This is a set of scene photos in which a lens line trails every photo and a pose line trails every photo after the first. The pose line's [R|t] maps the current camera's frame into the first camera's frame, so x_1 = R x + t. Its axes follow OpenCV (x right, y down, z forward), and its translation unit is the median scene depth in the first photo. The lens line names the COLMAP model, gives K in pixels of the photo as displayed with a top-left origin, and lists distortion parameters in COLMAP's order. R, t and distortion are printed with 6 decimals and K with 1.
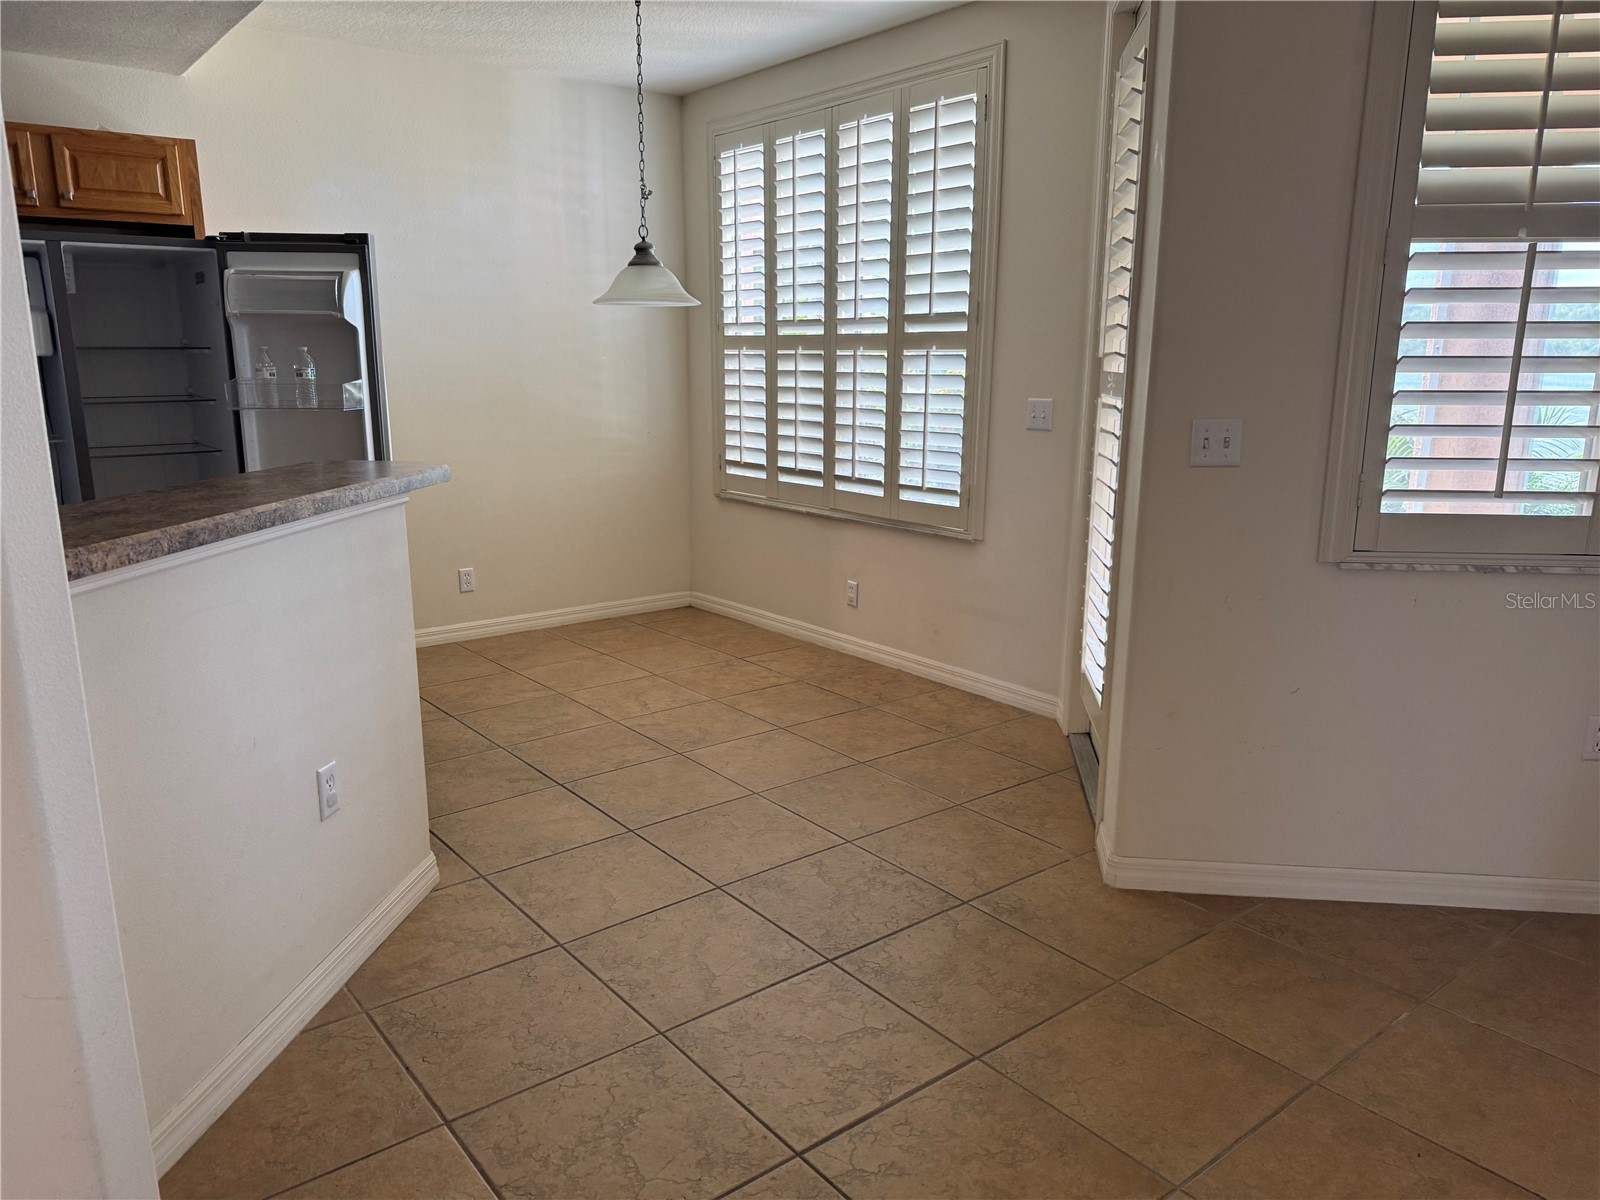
lens RADIAL K [[1129.0, 0, 809.4], [0, 1129.0, 595.6], [0, 0, 1]] dist [0.060803, -0.074628]
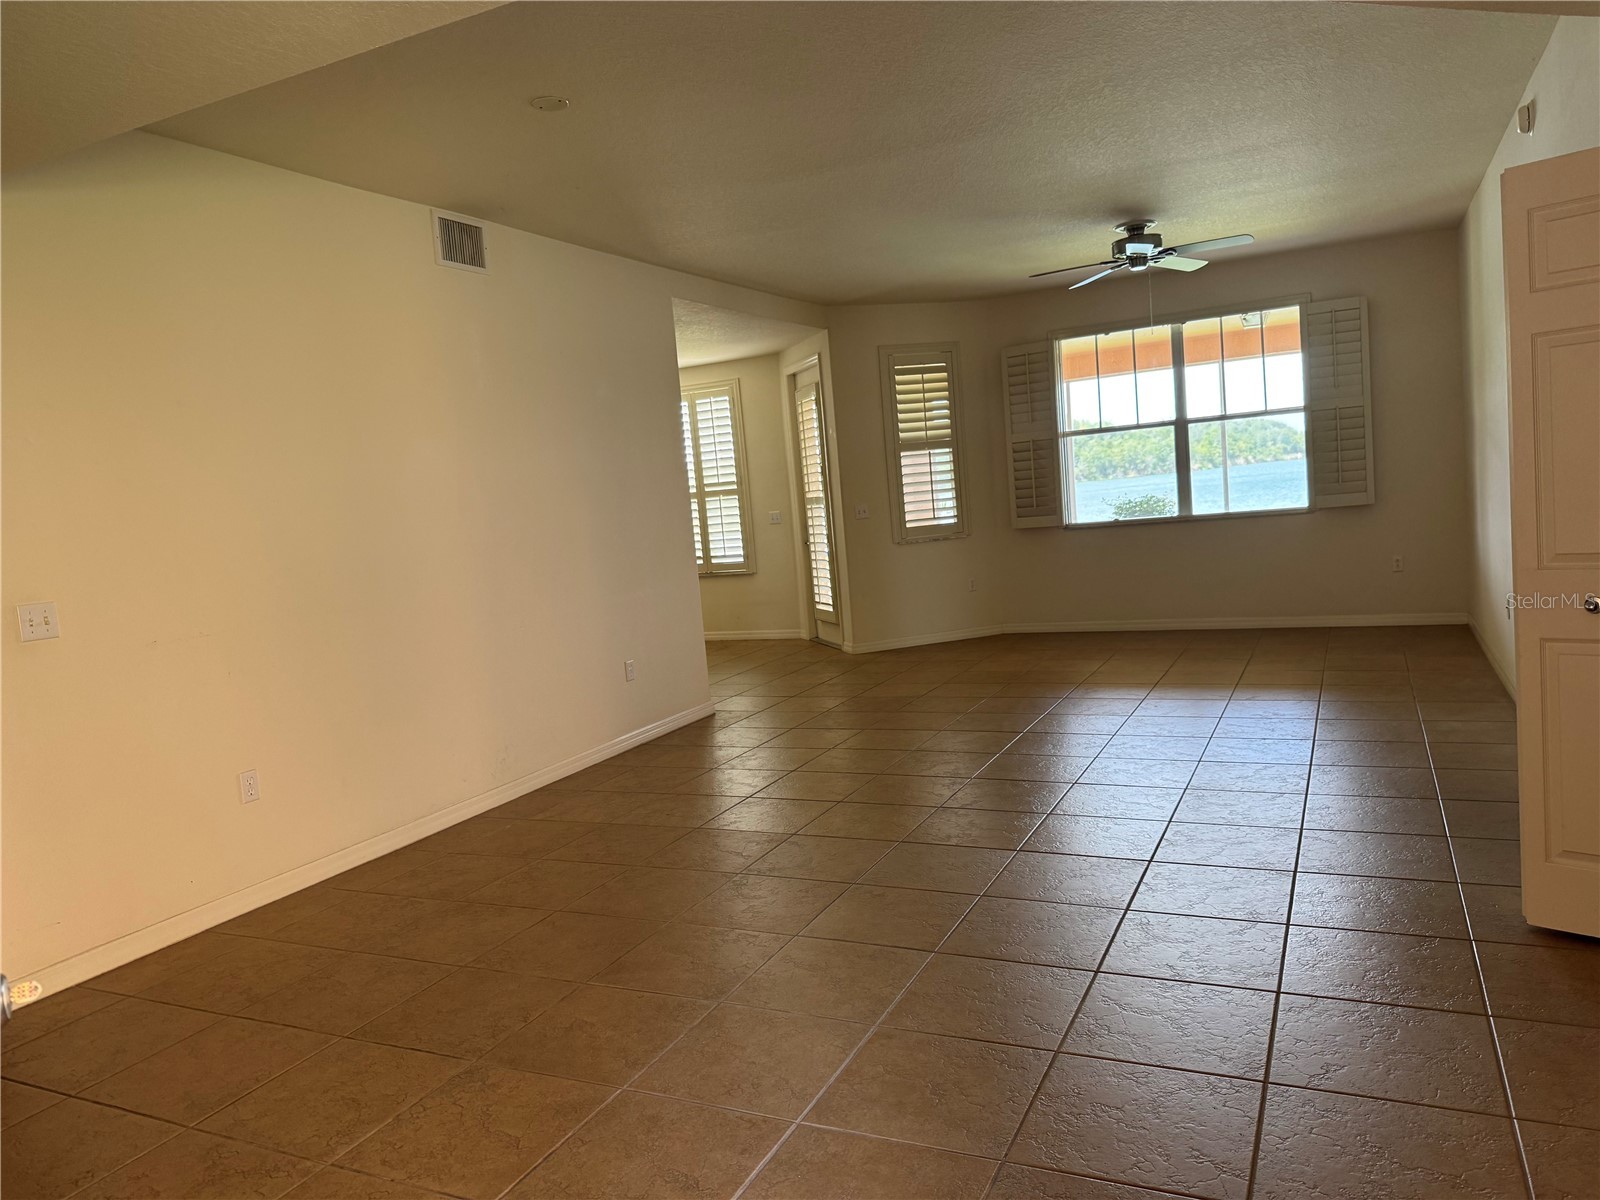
lens RADIAL K [[1129.0, 0, 809.4], [0, 1129.0, 595.6], [0, 0, 1]] dist [0.060803, -0.074628]
pose [[0.901706, -0.122294, 0.414692, -0.726256], [0.178268, 0.978998, -0.098916, 0.249591], [-0.393886, 0.163119, 0.904569, -1.169736]]
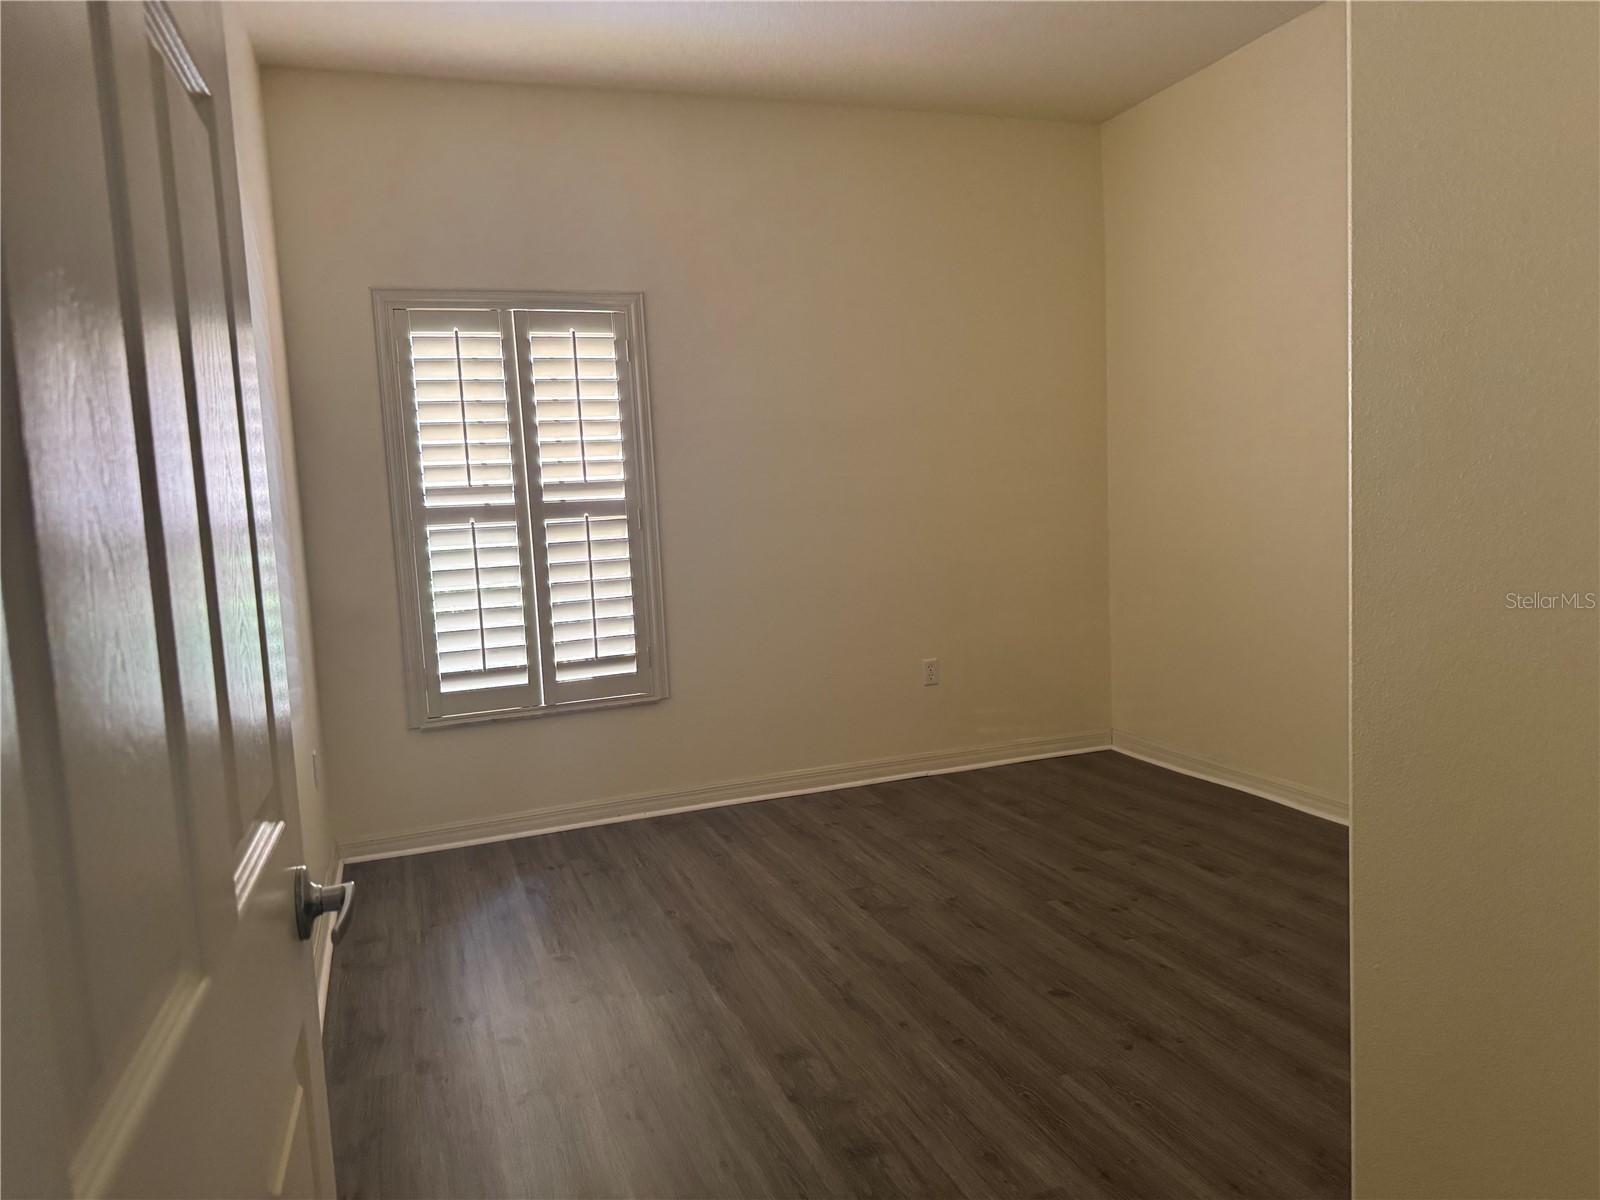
lens RADIAL K [[1129.0, 0, 809.4], [0, 1129.0, 595.6], [0, 0, 1]] dist [0.060803, -0.074628]
pose [[0.102155, -0.083228, 0.991281, -0.815057], [0.260297, 0.964011, 0.054114, -0.155732], [-0.960109, 0.252499, 0.120143, 0.718532]]
